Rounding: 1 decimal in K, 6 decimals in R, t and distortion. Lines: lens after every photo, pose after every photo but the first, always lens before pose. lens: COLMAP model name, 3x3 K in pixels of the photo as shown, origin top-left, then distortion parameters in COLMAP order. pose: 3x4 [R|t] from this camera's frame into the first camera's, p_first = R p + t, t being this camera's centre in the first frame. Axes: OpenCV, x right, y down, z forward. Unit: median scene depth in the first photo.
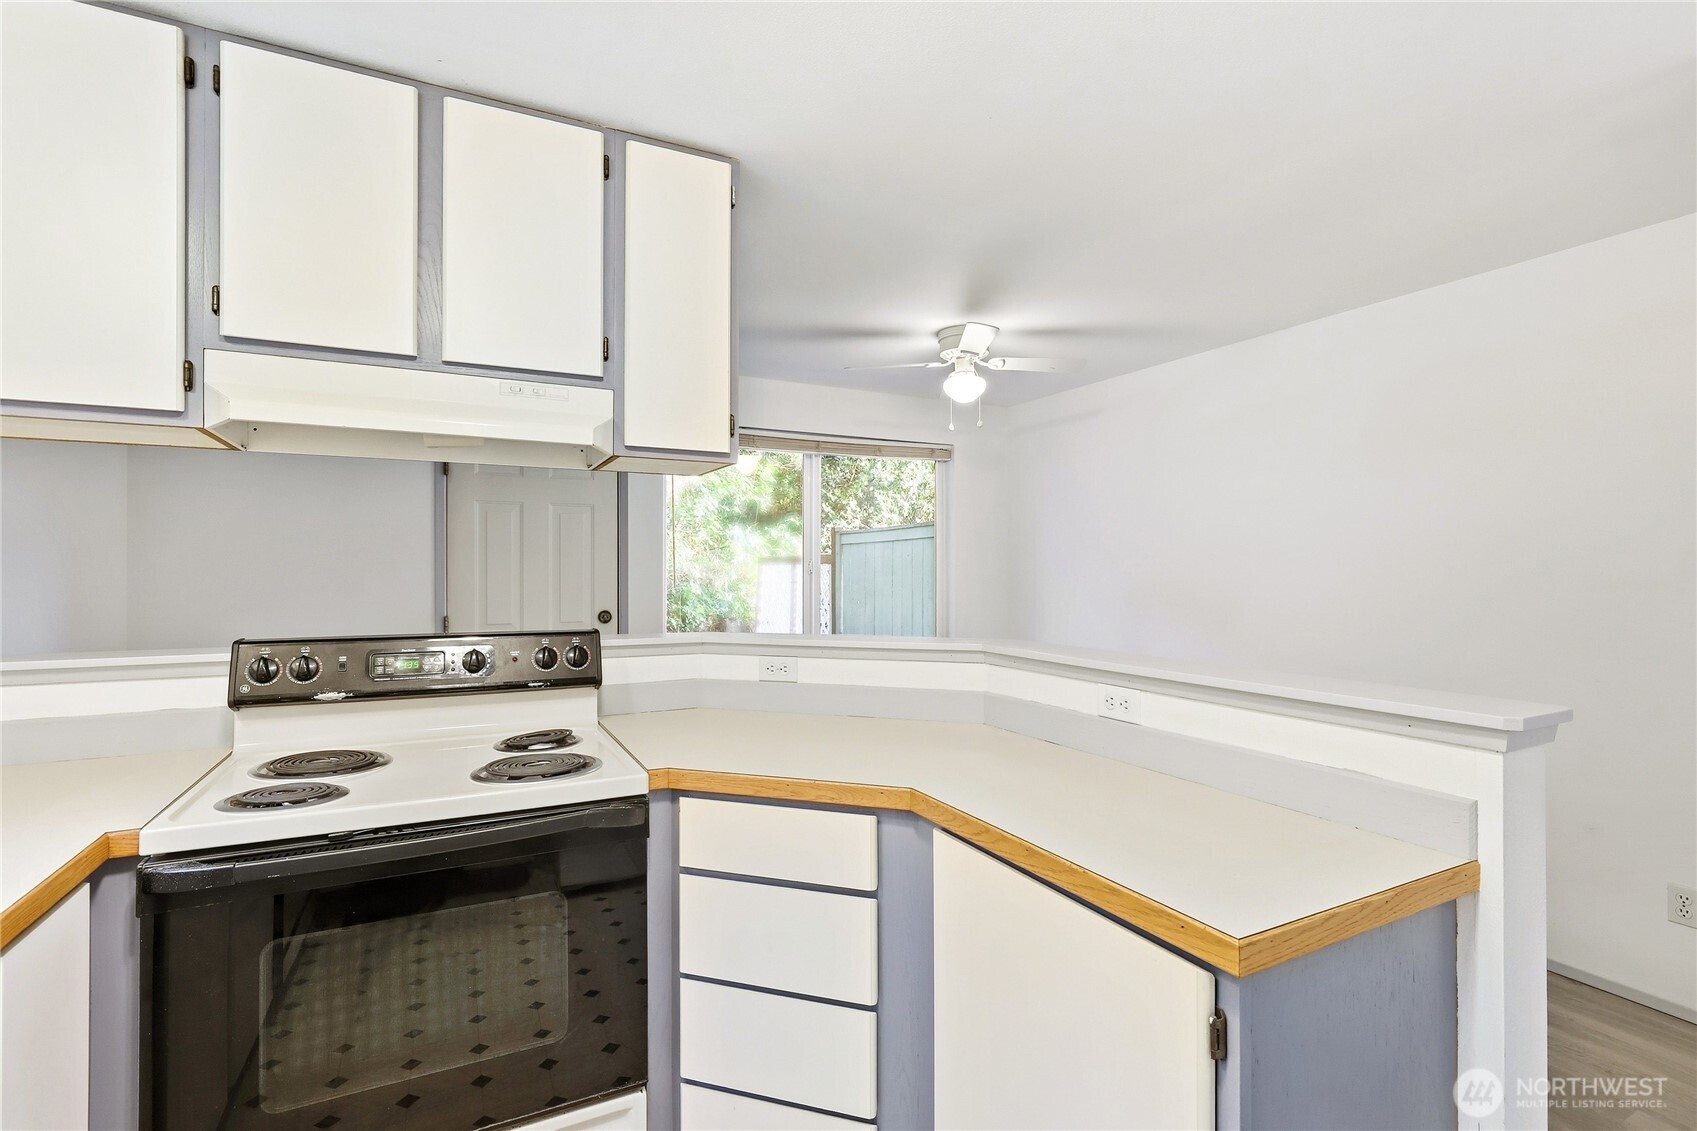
lens RADIAL K [[790.7, 0, 855.3], [0, 790.7, 570.3], [0, 0, 1]] dist [-0.001637, -0.000098]
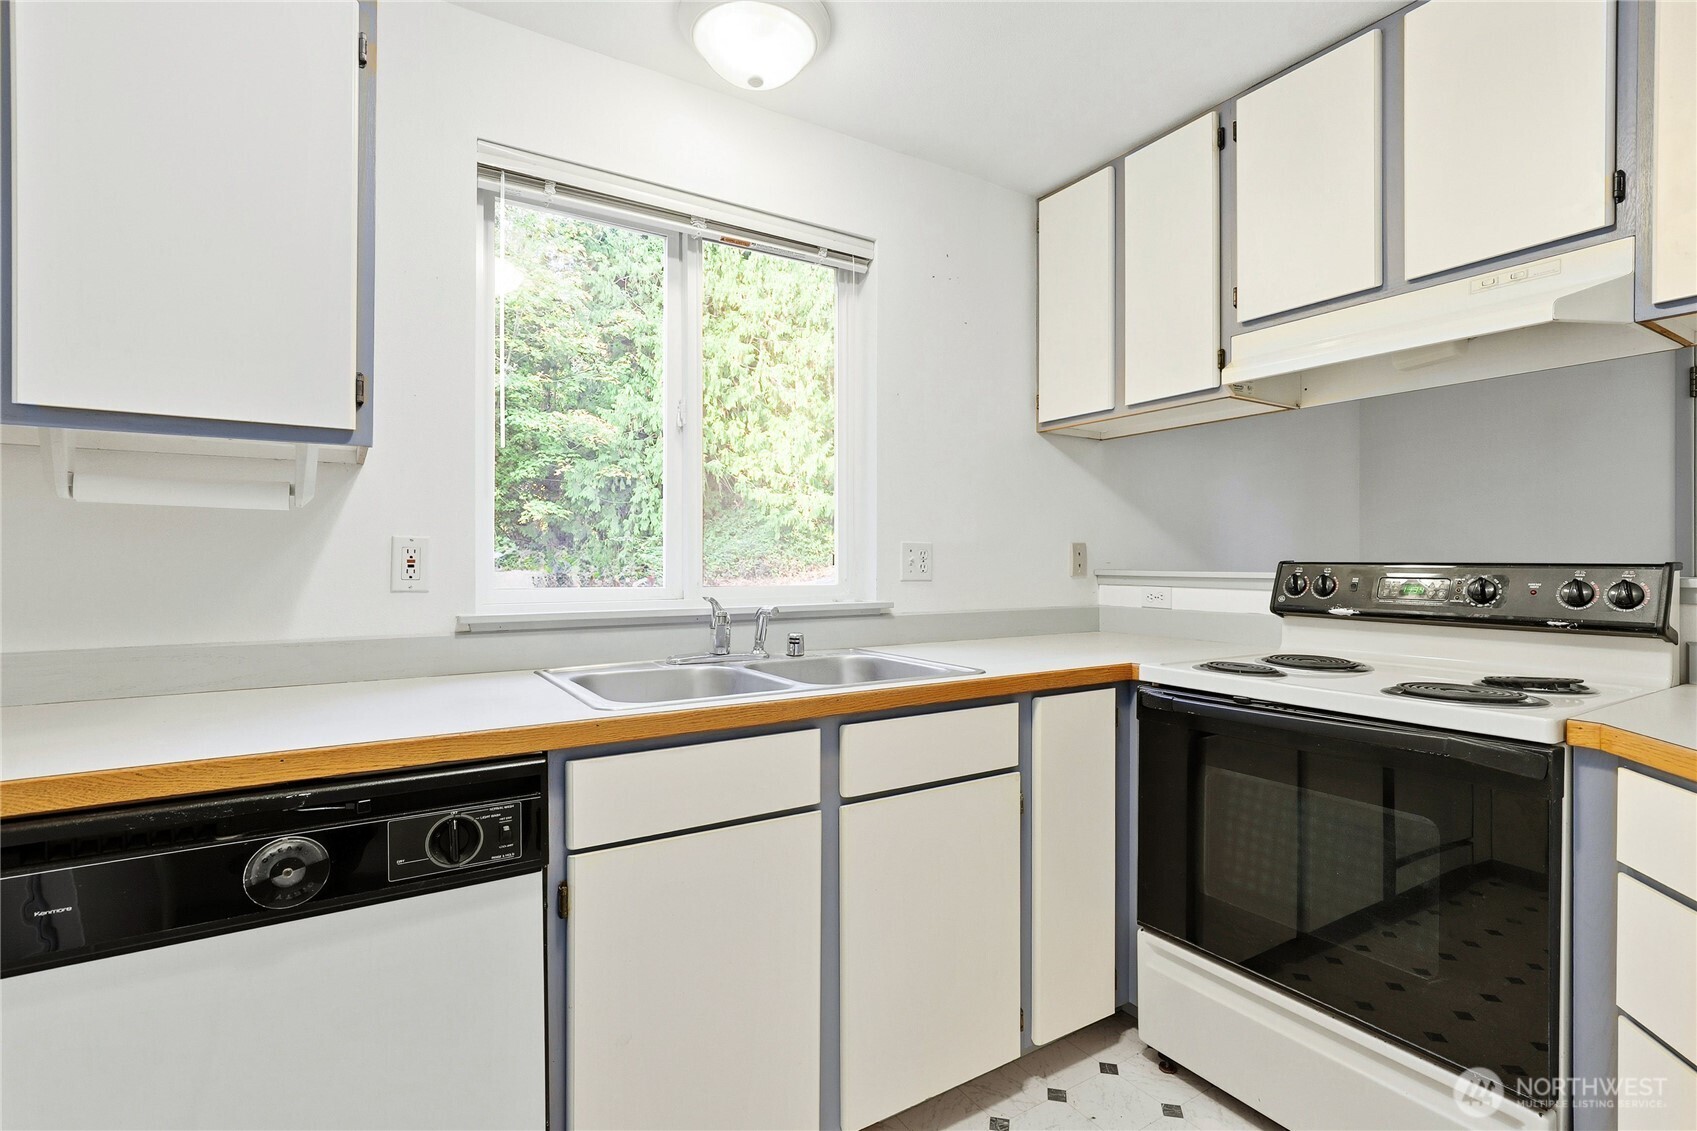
lens RADIAL K [[790.7, 0, 847.0], [0, 790.7, 562.5], [0, 0, 1]] dist [-0.001637, -0.000098]
pose [[0.088600, 0.004252, -0.996058, 0.407294], [-0.003344, 0.999987, 0.003972, 0.089420], [0.996062, 0.002979, 0.088613, 0.204997]]
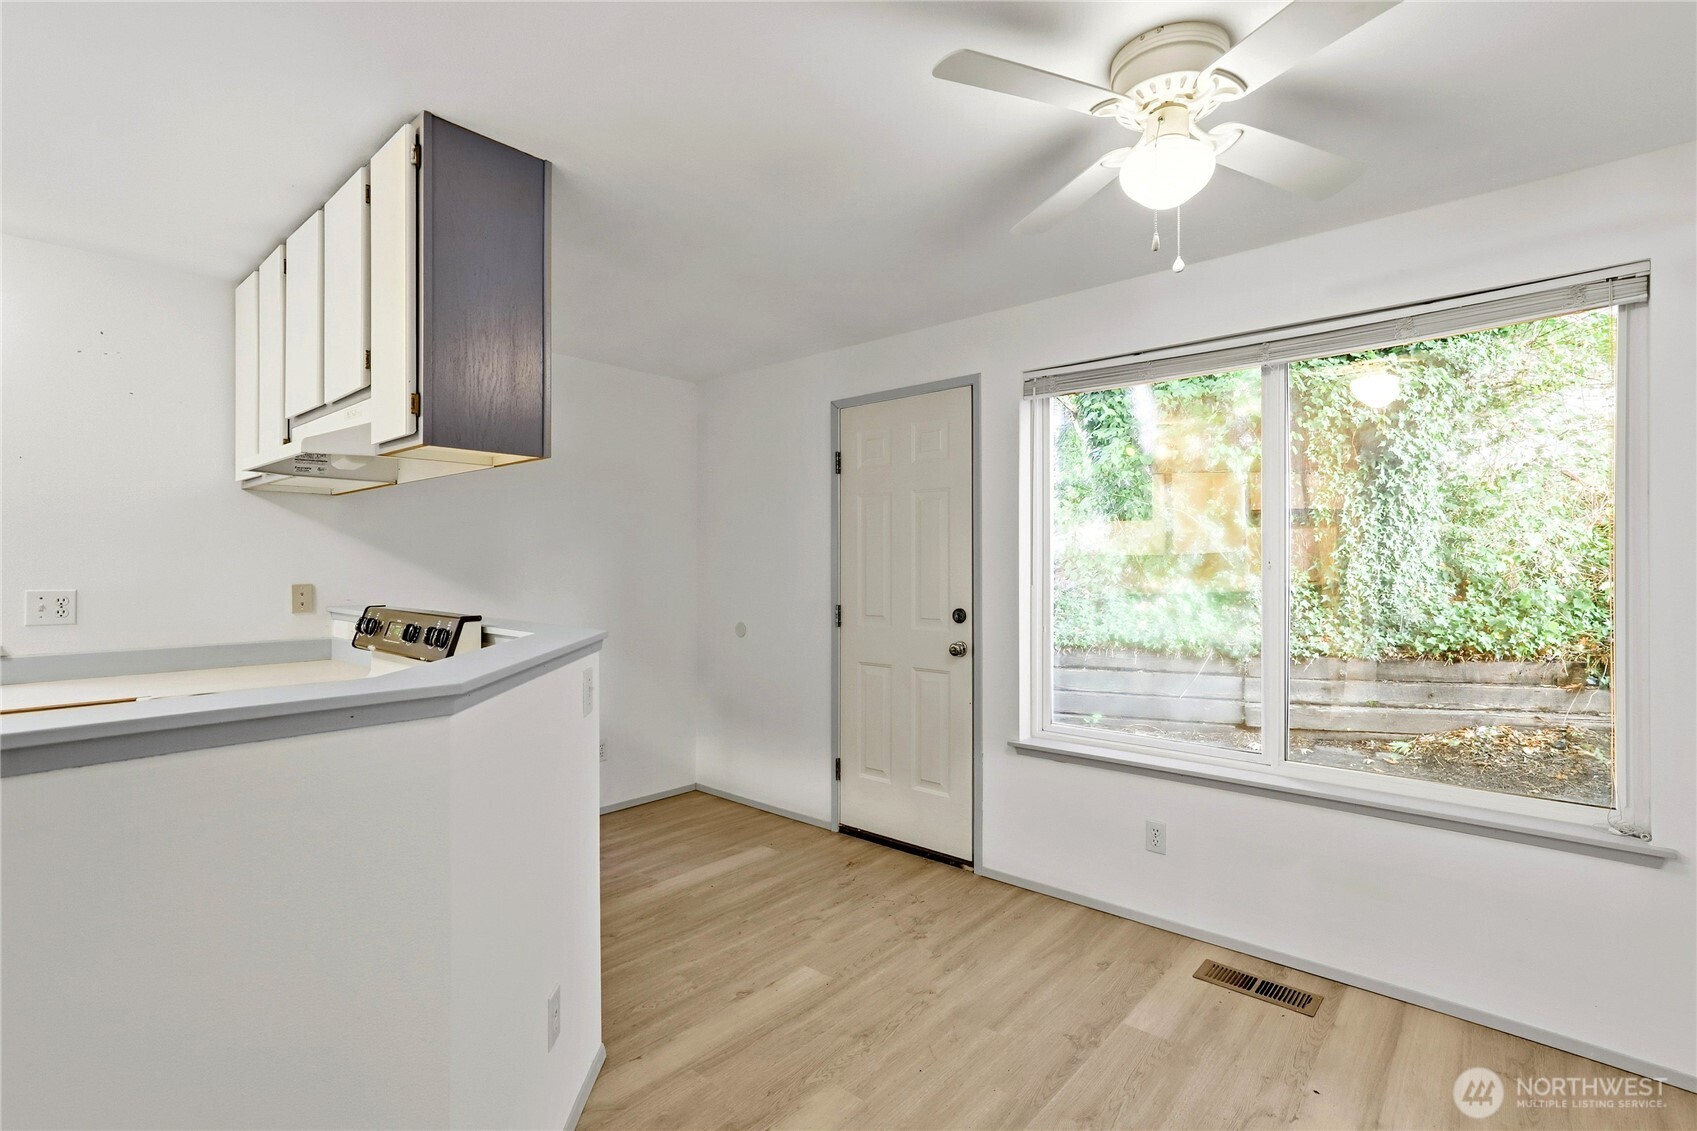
lens RADIAL K [[790.7, 0, 851.1], [0, 790.7, 565.0], [0, 0, 1]] dist [-0.001637, -0.000098]
pose [[0.378285, 0.000281, -0.925689, 1.074041], [-0.001724, 0.999998, -0.000402, 0.005279], [0.925688, 0.001748, 0.378285, 1.338283]]
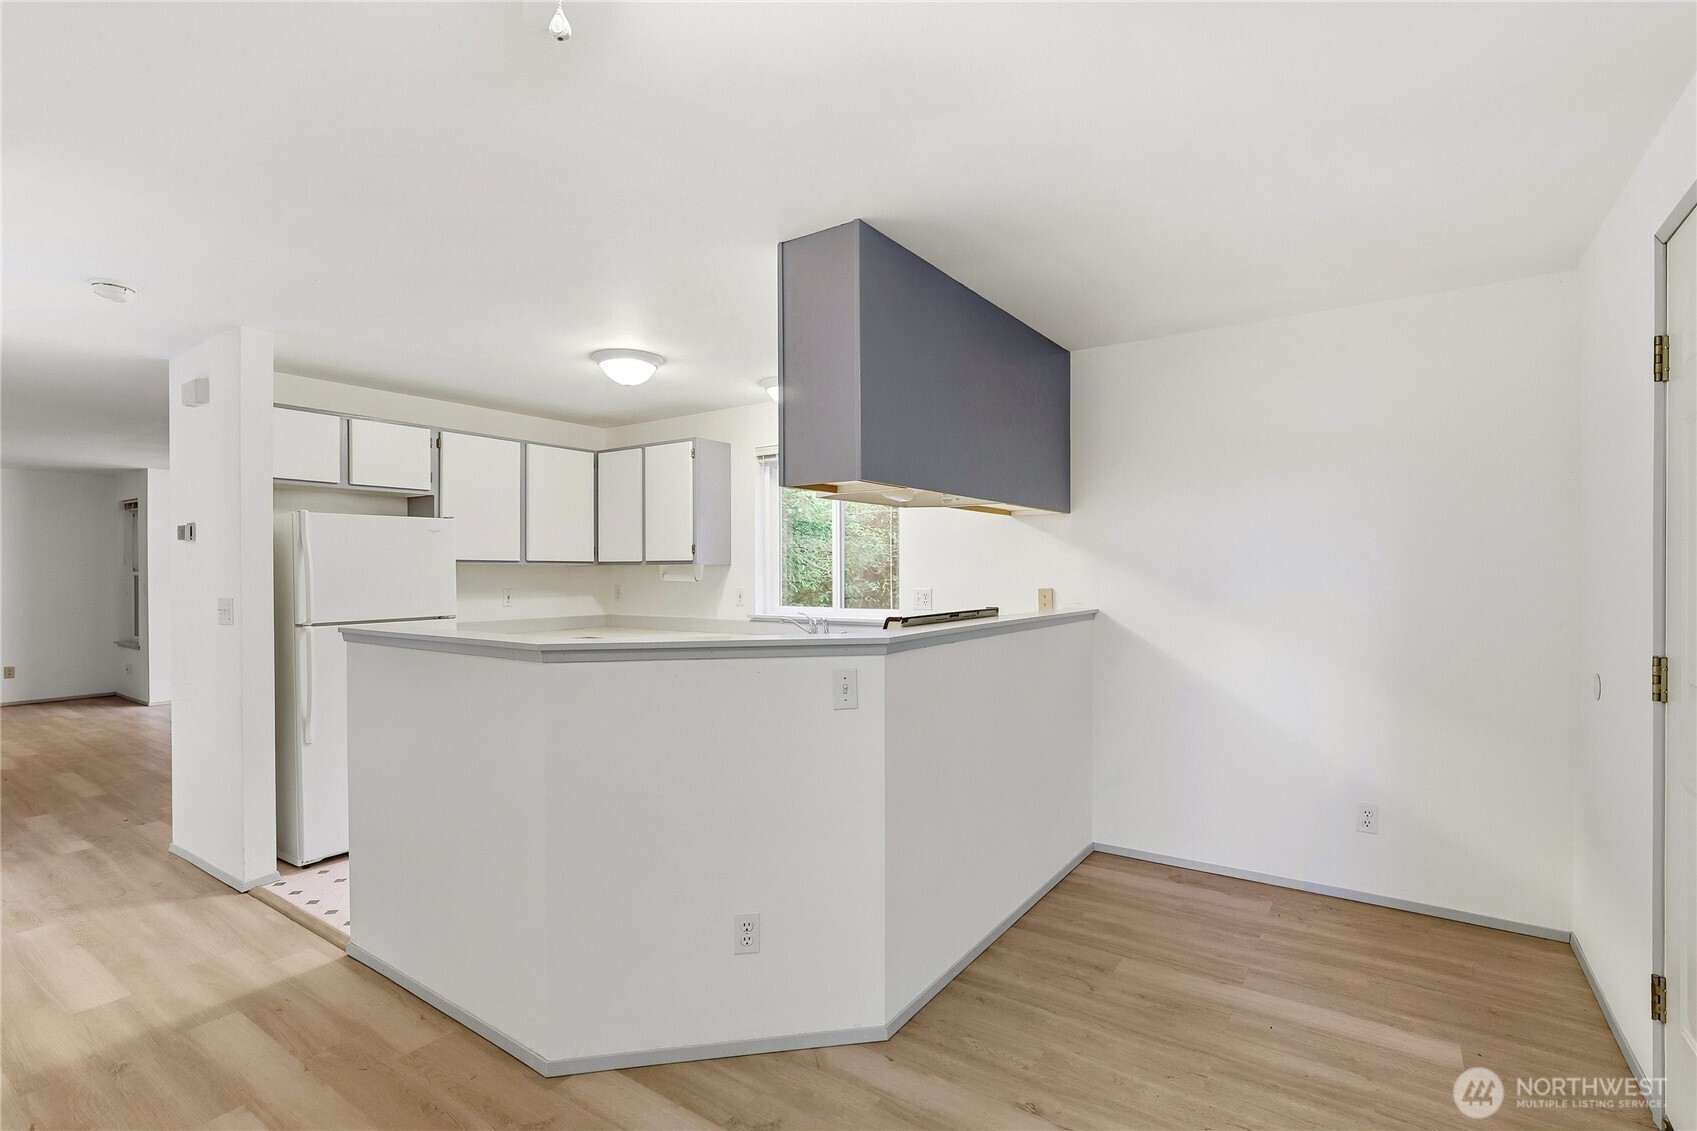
lens RADIAL K [[790.7, 0, 847.6], [0, 790.7, 574.2], [0, 0, 1]] dist [-0.001637, -0.000098]
pose [[-0.879962, 0.004158, -0.475026, 0.436664], [0.004355, 0.999990, 0.000687, 0.010808], [0.475024, -0.001465, -0.879972, 2.594411]]
